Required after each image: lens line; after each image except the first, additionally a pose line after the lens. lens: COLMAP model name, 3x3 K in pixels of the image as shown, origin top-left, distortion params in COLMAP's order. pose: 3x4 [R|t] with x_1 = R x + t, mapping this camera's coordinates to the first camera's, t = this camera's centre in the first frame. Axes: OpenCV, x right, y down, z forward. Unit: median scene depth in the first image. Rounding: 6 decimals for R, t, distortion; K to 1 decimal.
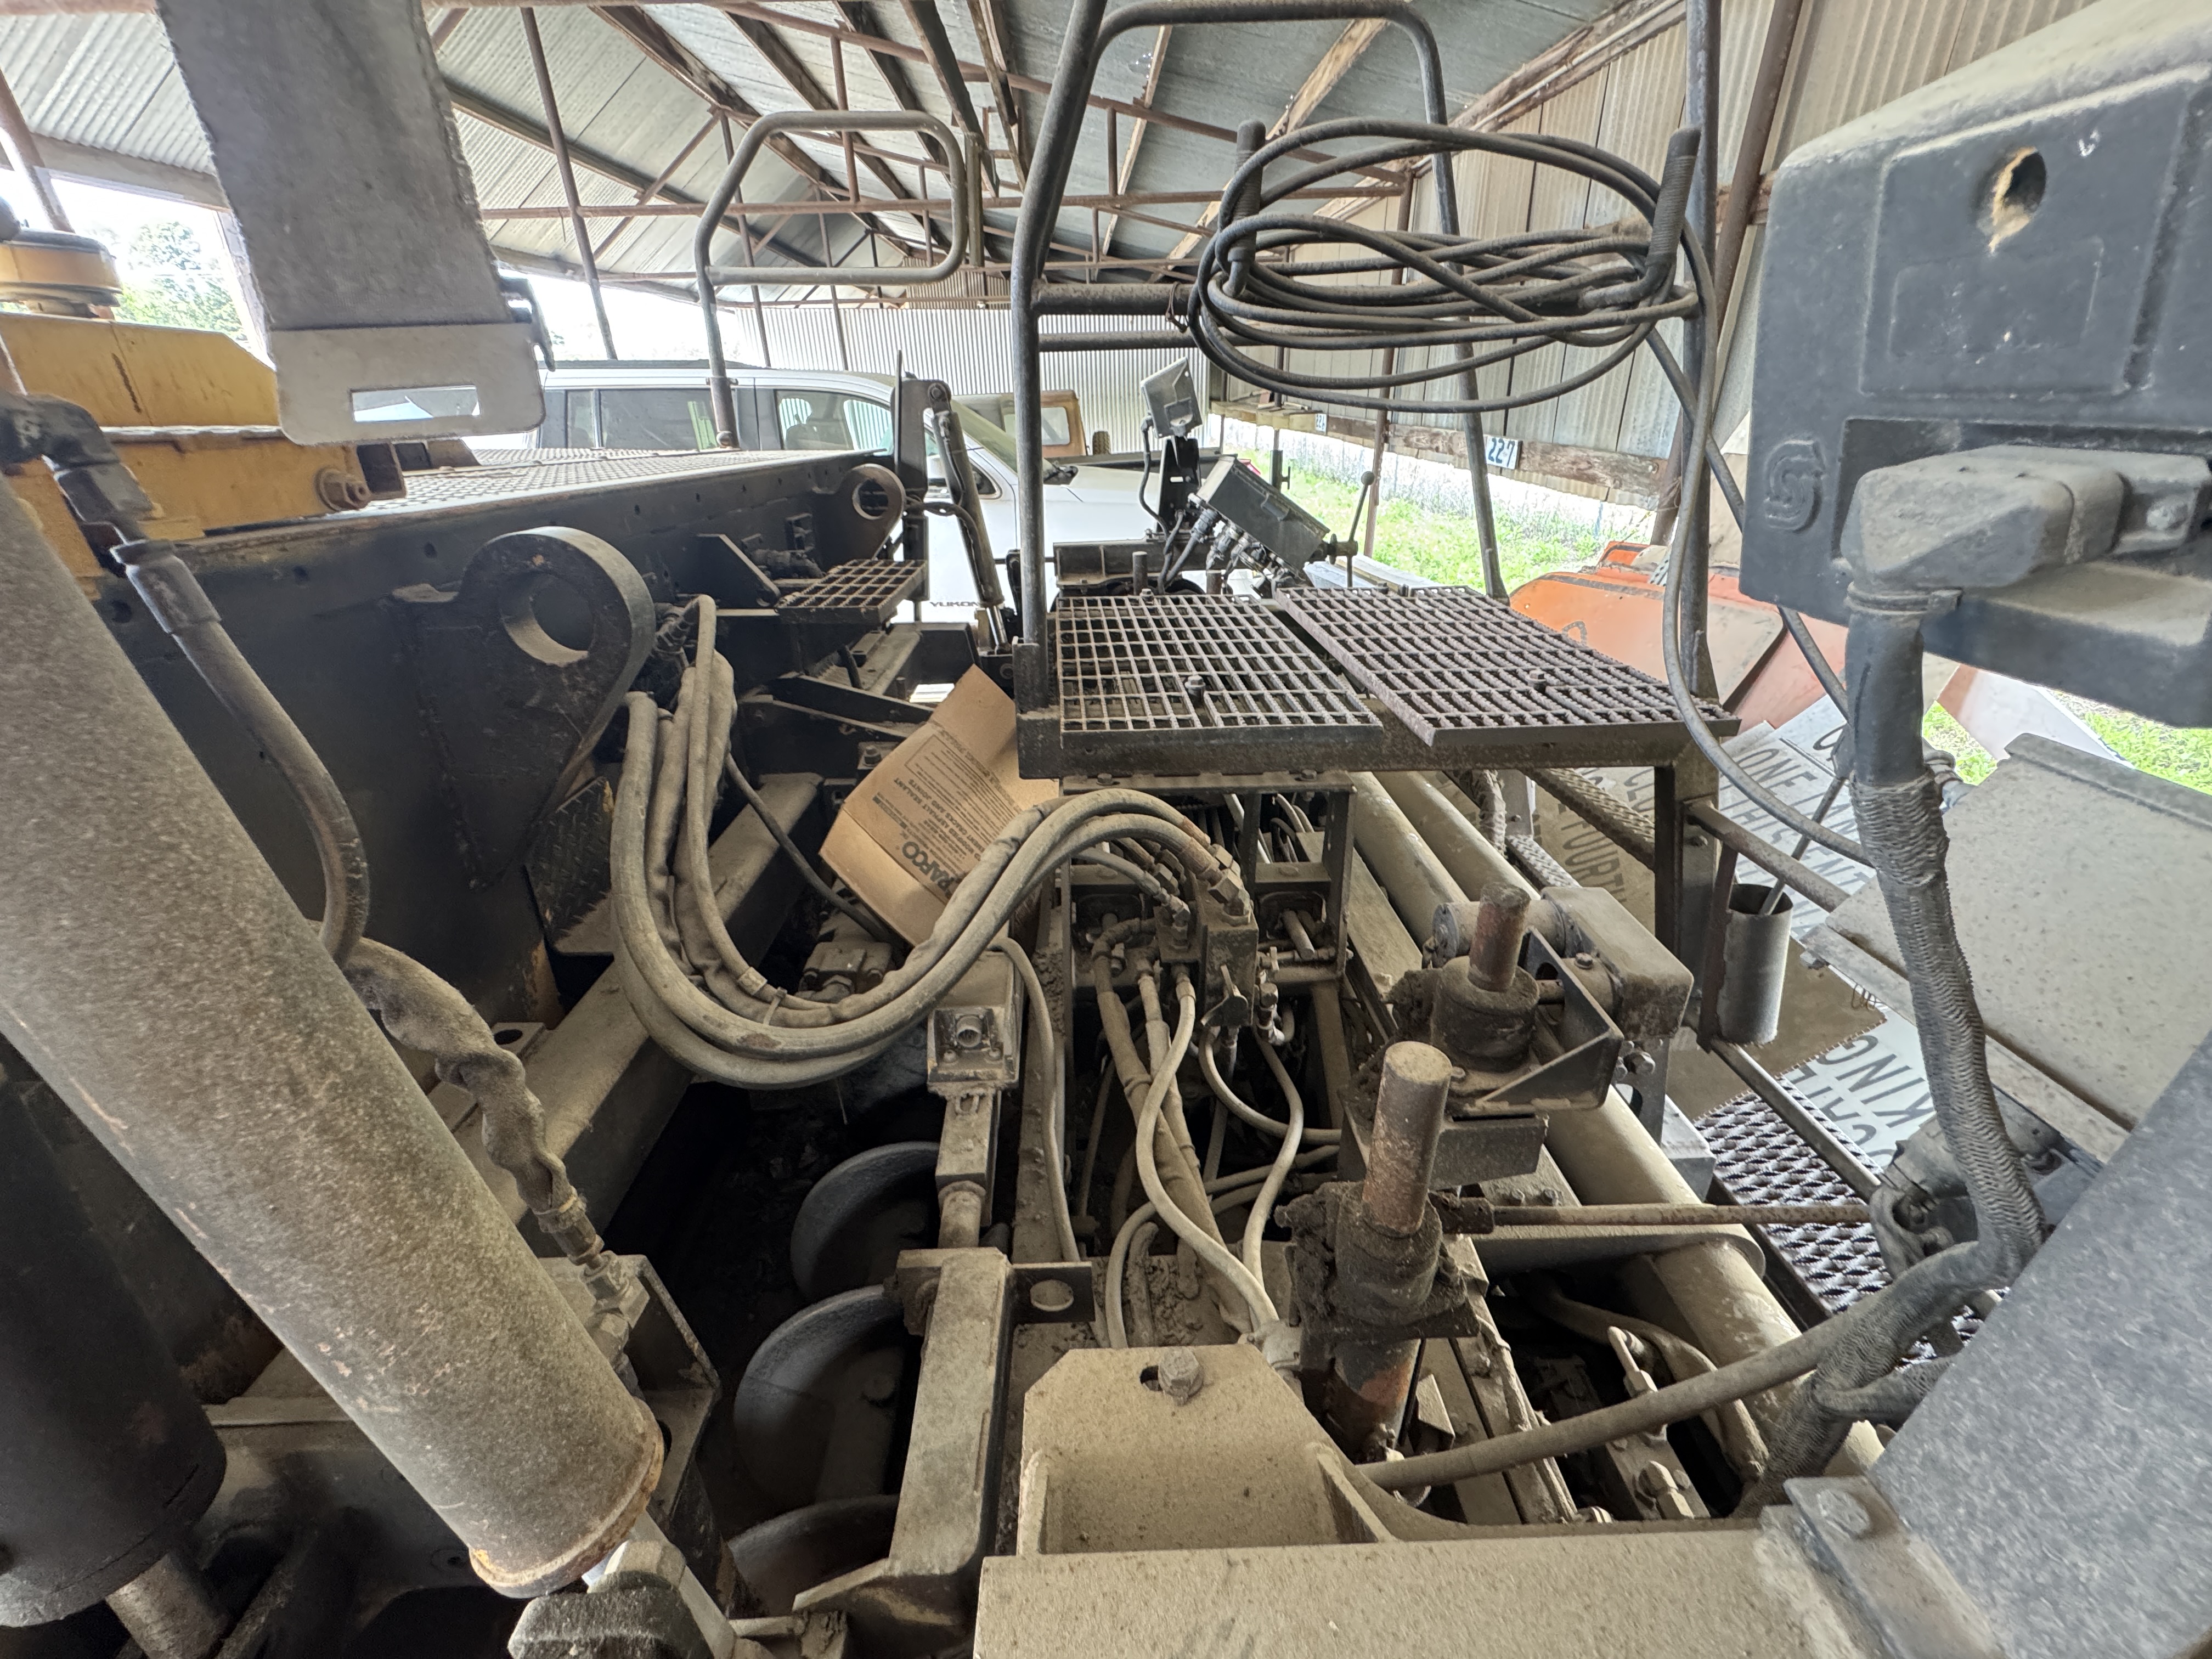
lens RADIAL K [[885.8, 0, 1100.1], [0, 885.8, 823.0], [0, 0, 1]] dist [-0.003693, 0.000919]
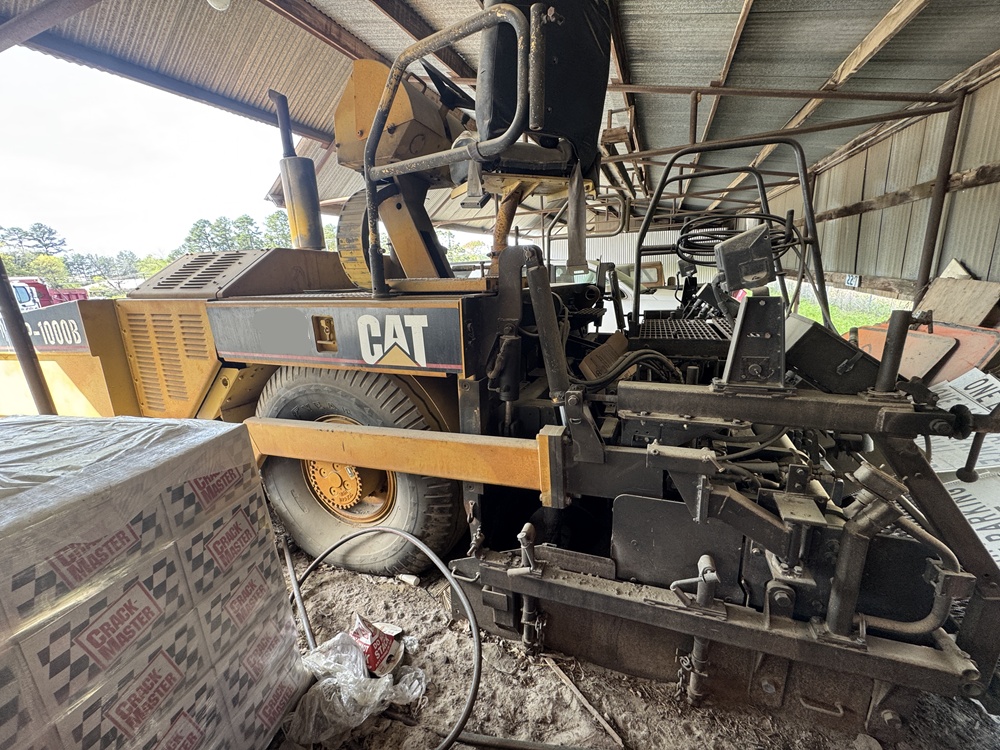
lens RADIAL K [[400.5, 0, 498.3], [0, 400.5, 371.5], [0, 0, 1]] dist [-0.003693, 0.000919]
pose [[0.916869, 0.068669, -0.393238, 0.121076], [-0.141934, 0.976801, -0.160359, 0.500398], [0.373104, 0.202842, 0.905344, -1.087460]]
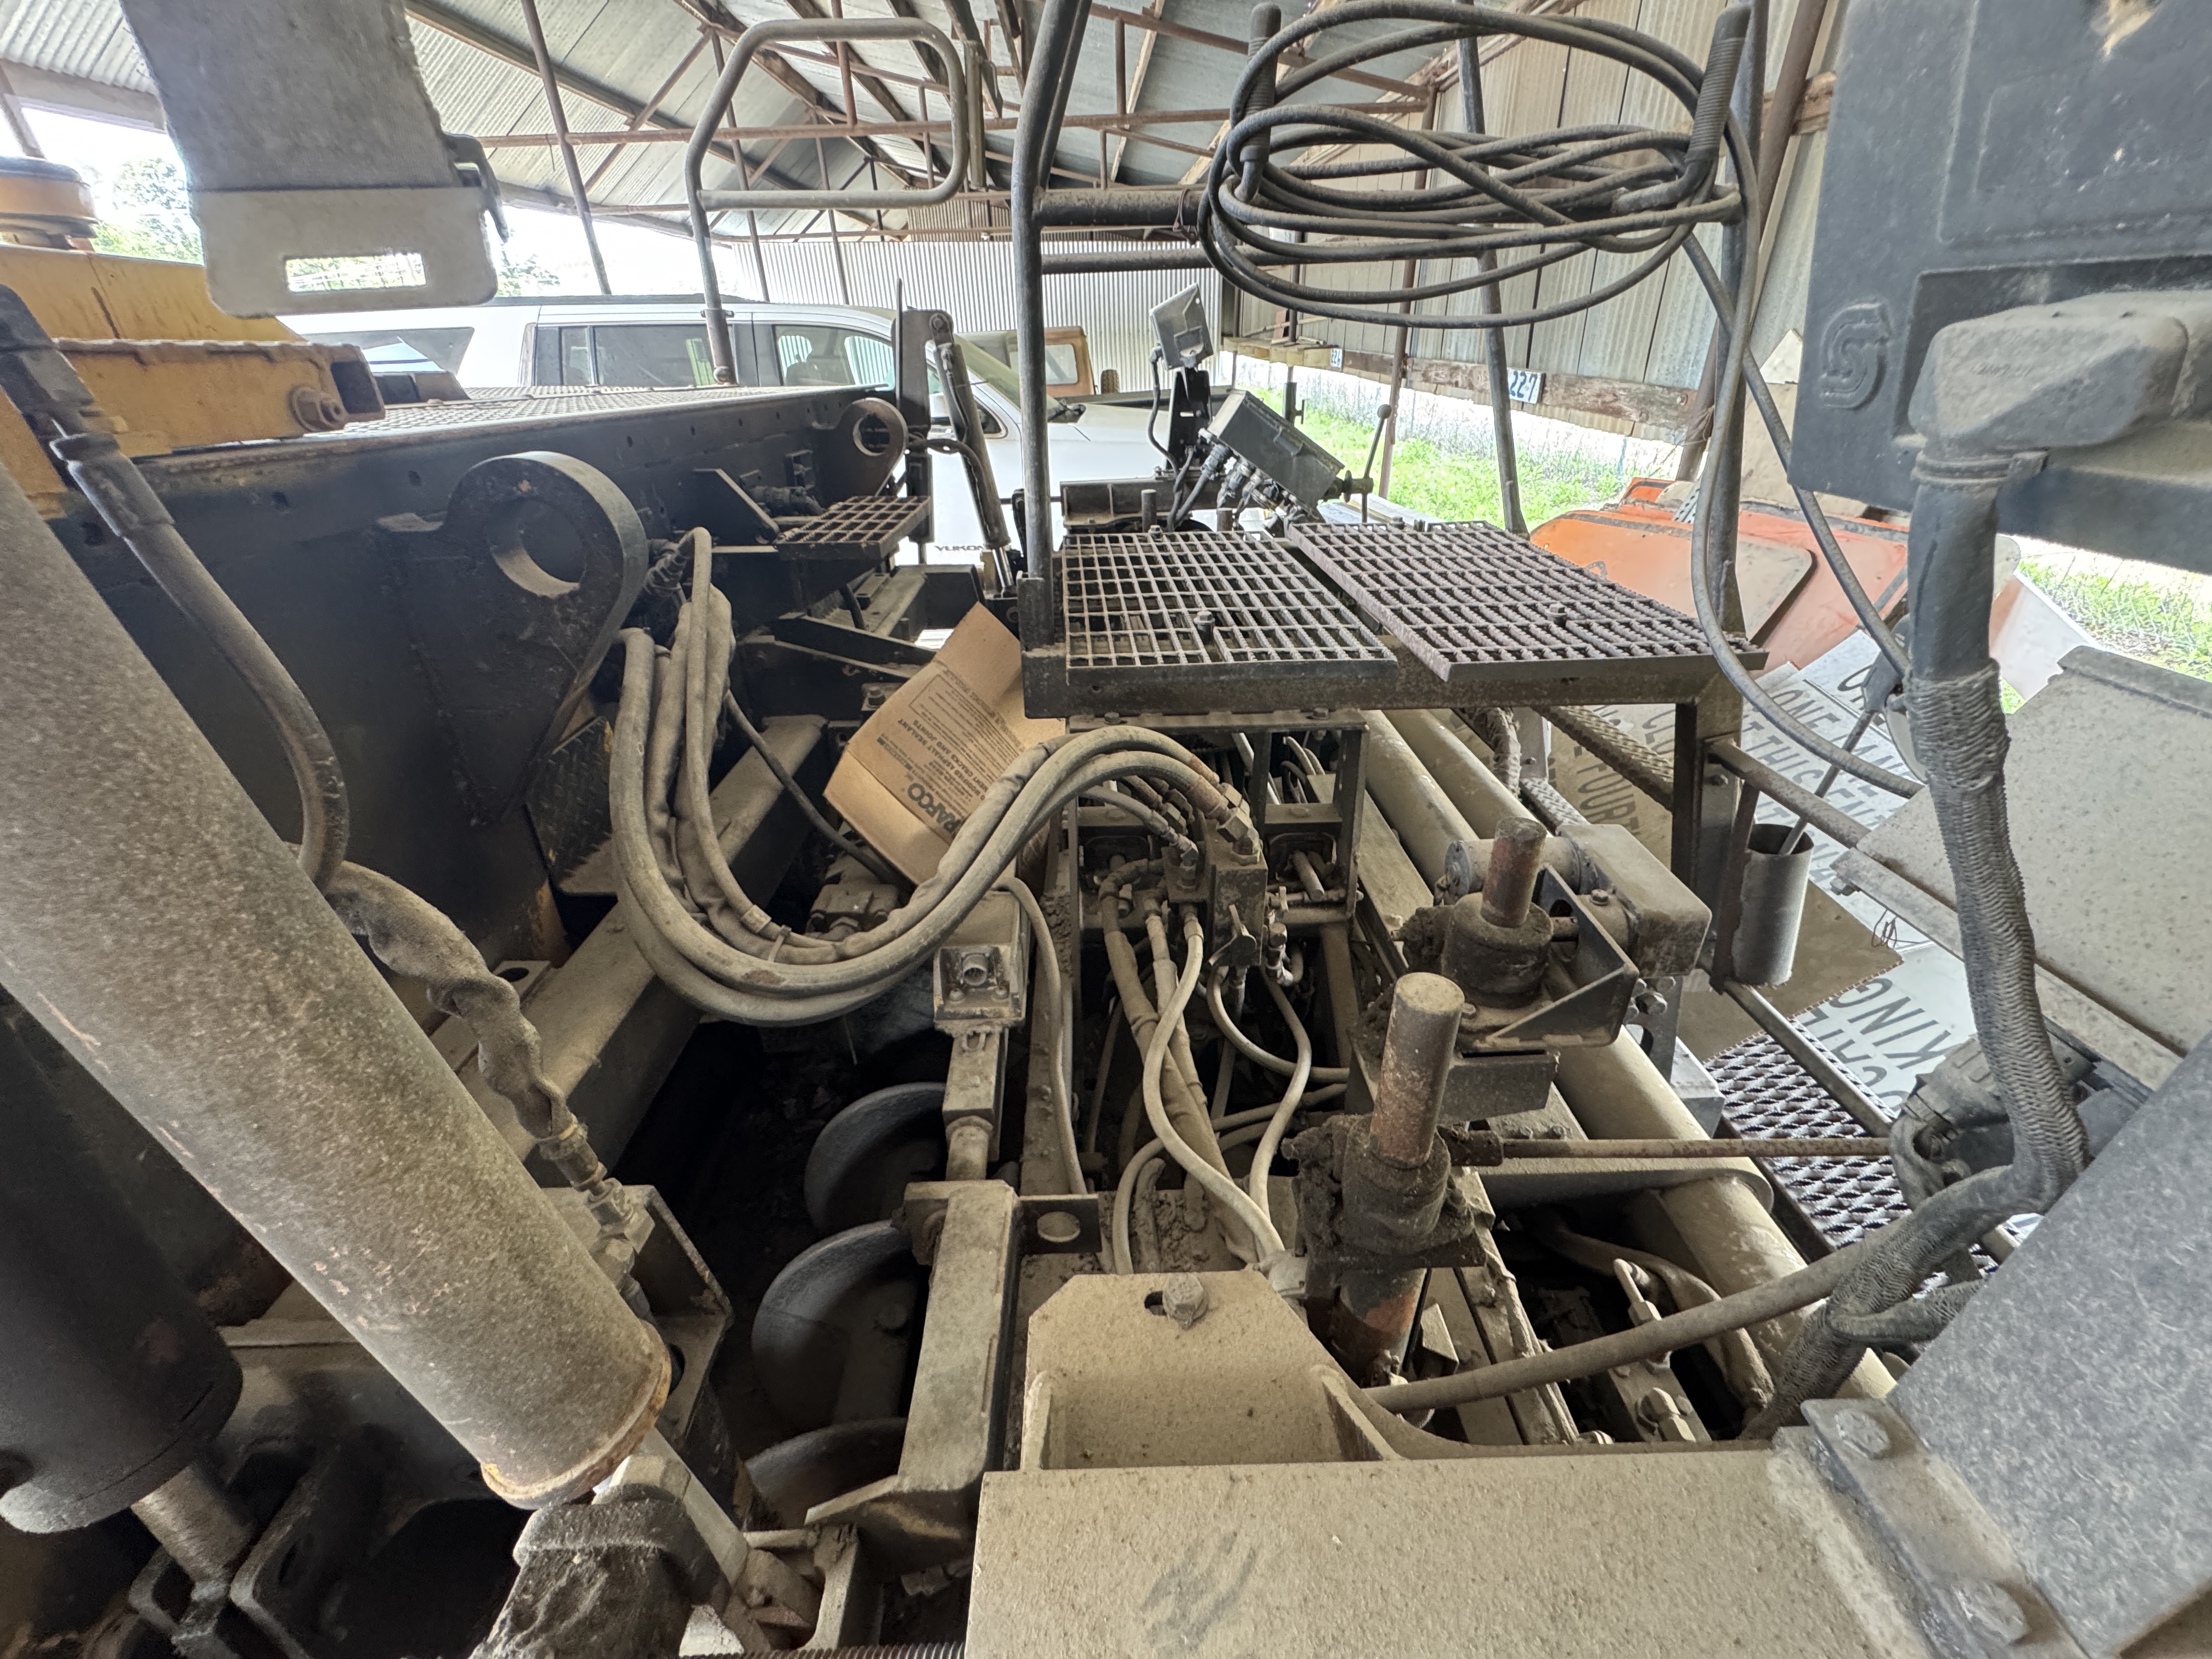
lens RADIAL K [[885.8, 0, 1100.1], [0, 885.8, 823.8], [0, 0, 1]] dist [-0.003693, 0.000919]
pose [[0.999936, -0.002353, -0.011055, 0.003425], [0.002966, 0.998441, 0.055741, 0.014809], [0.010907, -0.055770, 0.998384, 0.015409]]
